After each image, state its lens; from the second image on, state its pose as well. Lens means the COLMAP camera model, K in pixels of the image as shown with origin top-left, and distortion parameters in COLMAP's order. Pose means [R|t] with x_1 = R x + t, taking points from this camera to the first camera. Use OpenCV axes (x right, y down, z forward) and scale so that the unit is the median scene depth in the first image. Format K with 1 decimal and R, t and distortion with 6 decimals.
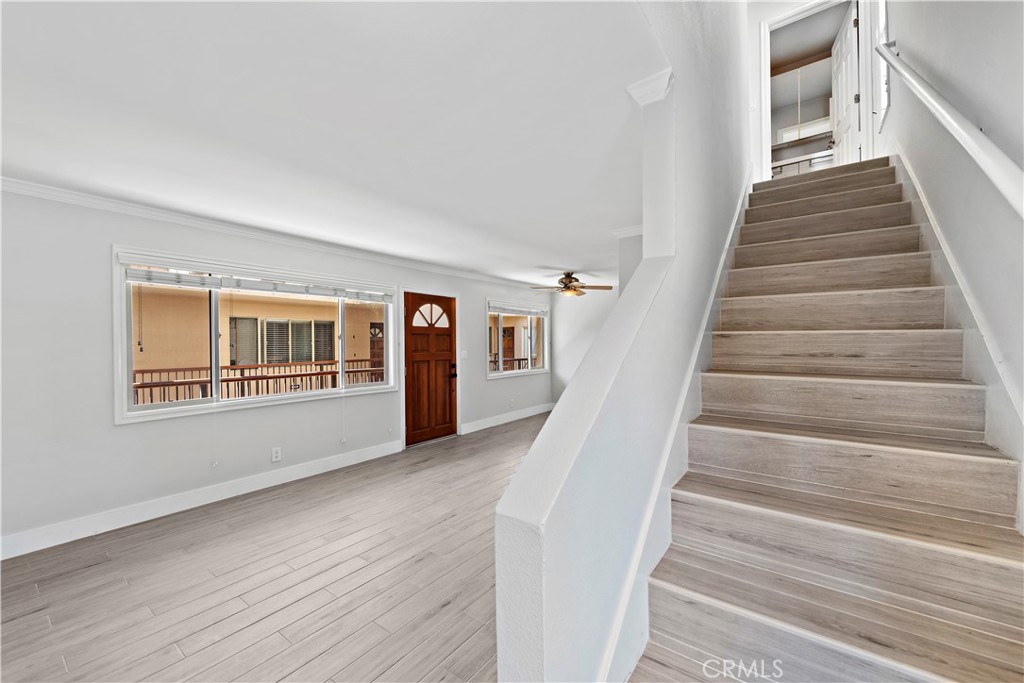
lens RADIAL K [[400.4, 0, 518.7], [0, 400.4, 343.4], [0, 0, 1]] dist [0.007535, -0.000214]
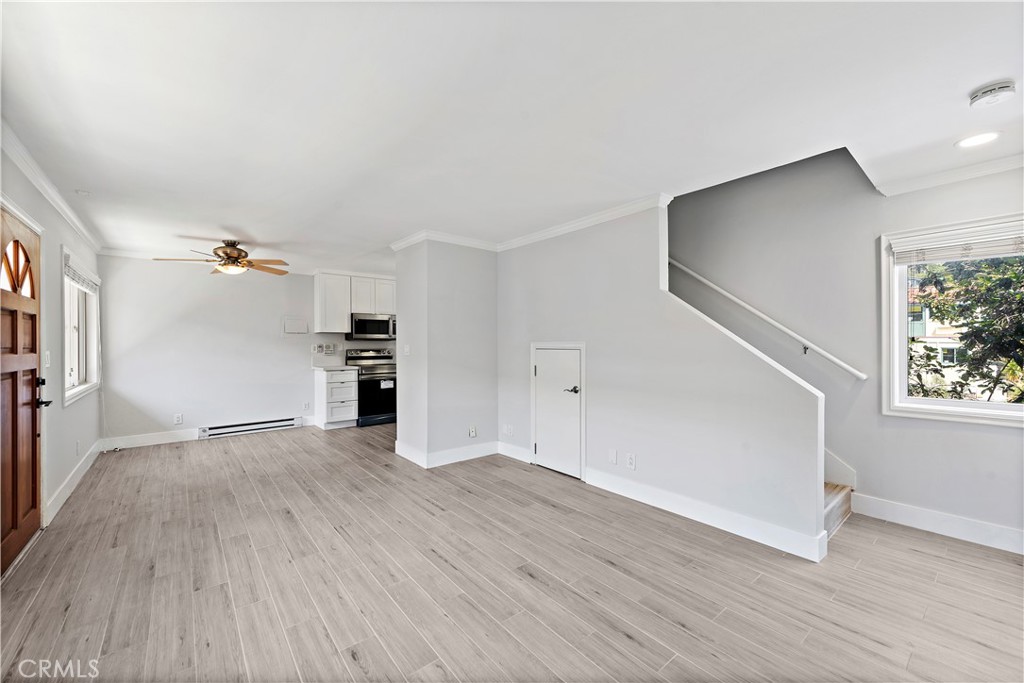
lens RADIAL K [[400.4, 0, 511.7], [0, 400.4, 348.3], [0, 0, 1]] dist [0.007535, -0.000214]
pose [[0.255208, -0.006095, 0.966867, -0.629823], [-0.001665, 0.999976, 0.006743, 0.016218], [-0.966885, -0.003331, 0.255192, 0.459157]]
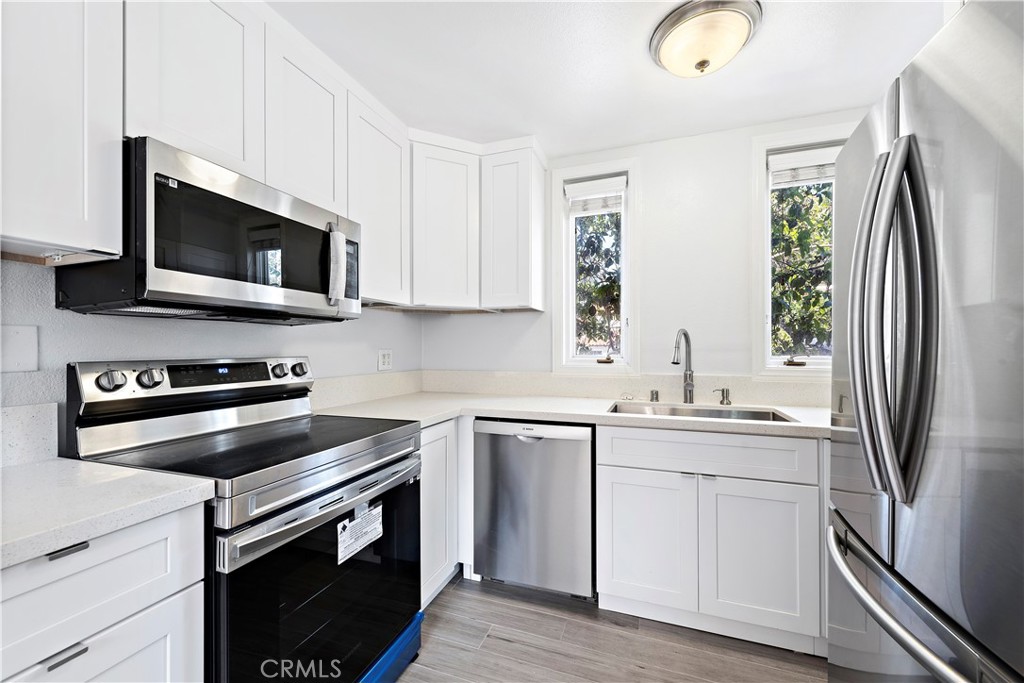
lens RADIAL K [[400.4, 0, 516.9], [0, 400.4, 346.9], [0, 0, 1]] dist [0.007535, -0.000214]
pose [[-0.277270, 0.008073, 0.960758, 0.351024], [-0.001654, 0.999959, -0.008880, 0.023163], [-0.960791, -0.004051, -0.277245, 1.247641]]
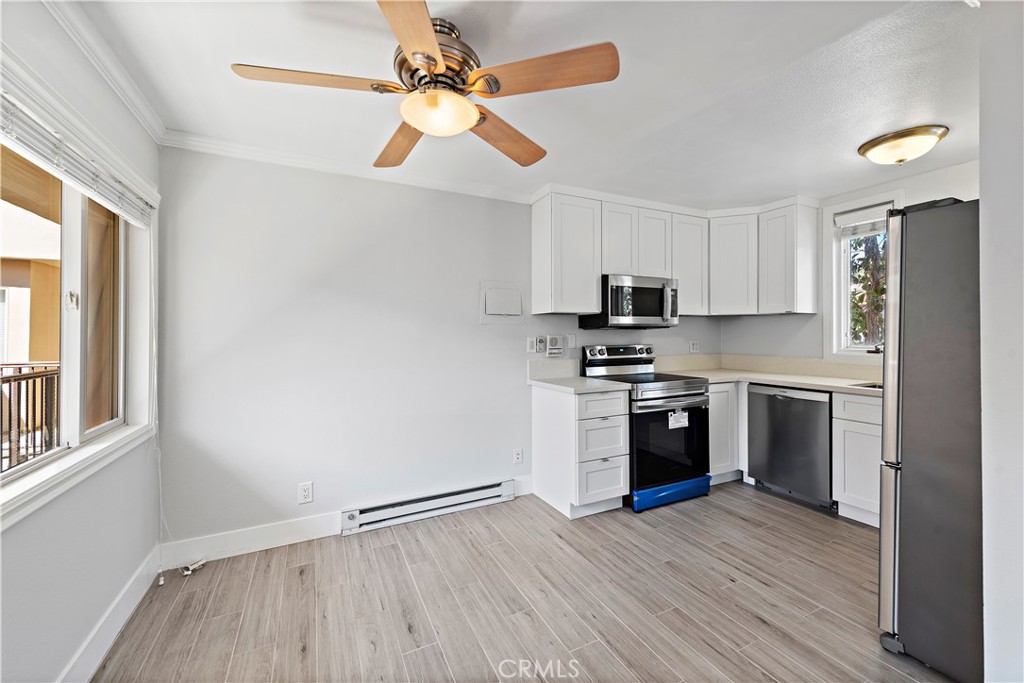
lens RADIAL K [[400.4, 0, 510.5], [0, 400.4, 334.4], [0, 0, 1]] dist [0.007535, -0.000214]
pose [[0.475970, 0.002145, 0.879459, -0.086720], [-0.002321, 0.999997, -0.001183, 0.009826], [-0.879459, -0.001479, 0.475973, 1.200010]]
